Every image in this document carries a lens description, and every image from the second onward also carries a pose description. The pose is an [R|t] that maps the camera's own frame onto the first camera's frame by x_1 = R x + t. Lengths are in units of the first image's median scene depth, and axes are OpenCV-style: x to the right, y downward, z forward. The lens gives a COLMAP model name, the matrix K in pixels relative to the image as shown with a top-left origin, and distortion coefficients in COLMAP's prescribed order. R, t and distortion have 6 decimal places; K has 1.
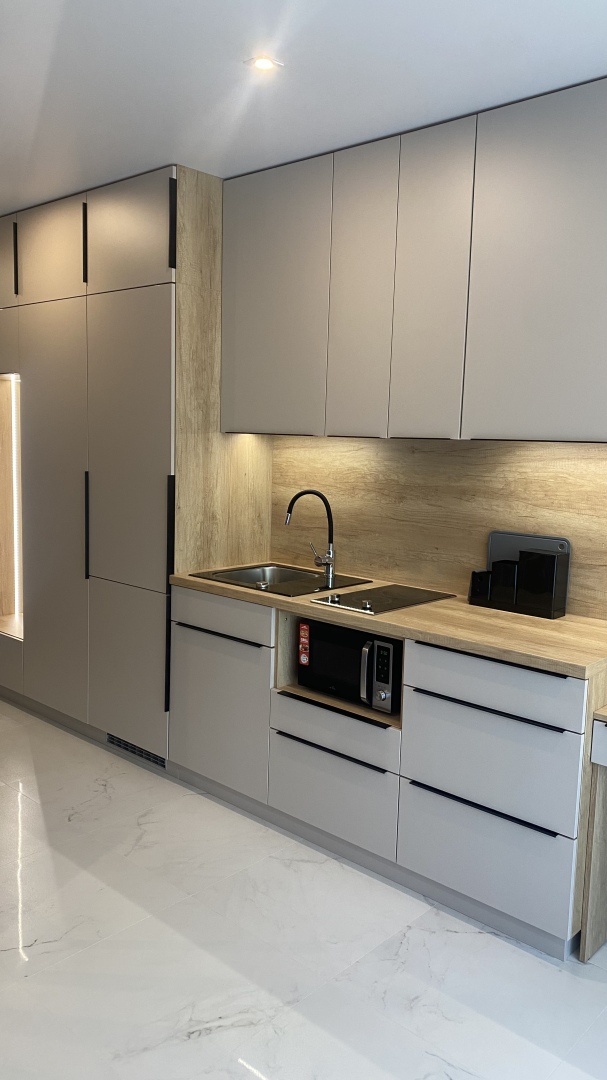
lens RADIAL K [[824.5, 0, 307.1], [0, 824.5, 536.9], [0, 0, 1]] dist [0.186208, -0.583334]
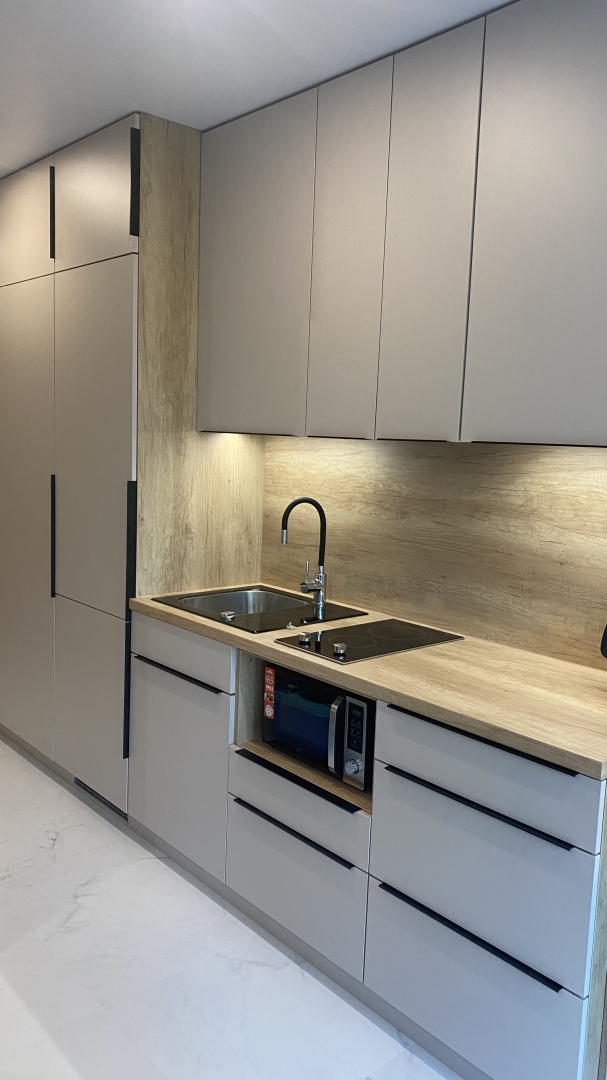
lens RADIAL K [[825.2, 0, 303.5], [0, 825.2, 540.0], [0, 0, 1]] dist [0.130706, -0.323910]
pose [[0.994611, 0.021448, -0.101430, 0.102118], [-0.021275, 0.999770, 0.002789, -0.021402], [0.101466, -0.000616, 0.994839, 0.183651]]
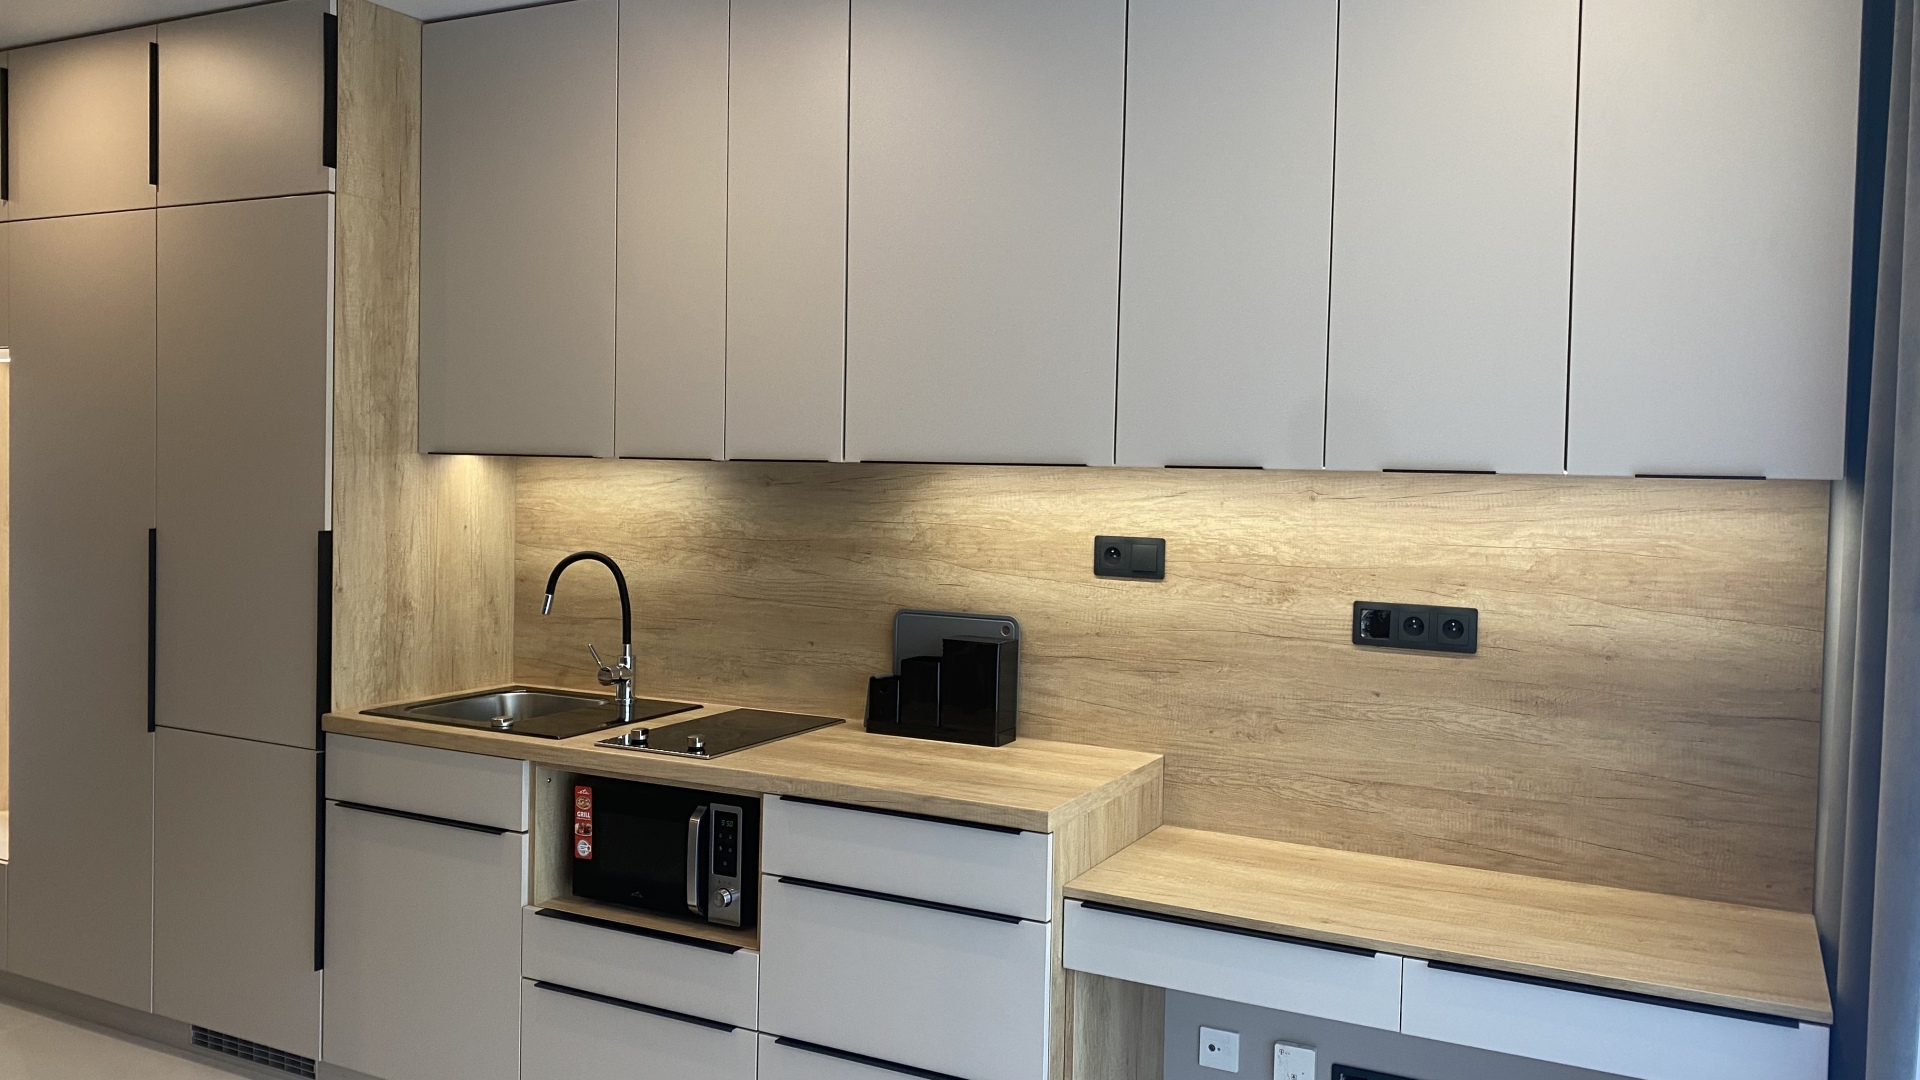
lens RADIAL K [[1466.9, 0, 966.5], [0, 1466.9, 510.9], [0, 0, 1]] dist [0.130706, -0.323910]
pose [[0.964465, -0.015398, 0.263761, -0.014267], [0.039005, 0.995660, -0.084502, 0.012783], [-0.261315, 0.091787, 0.960880, -0.060821]]
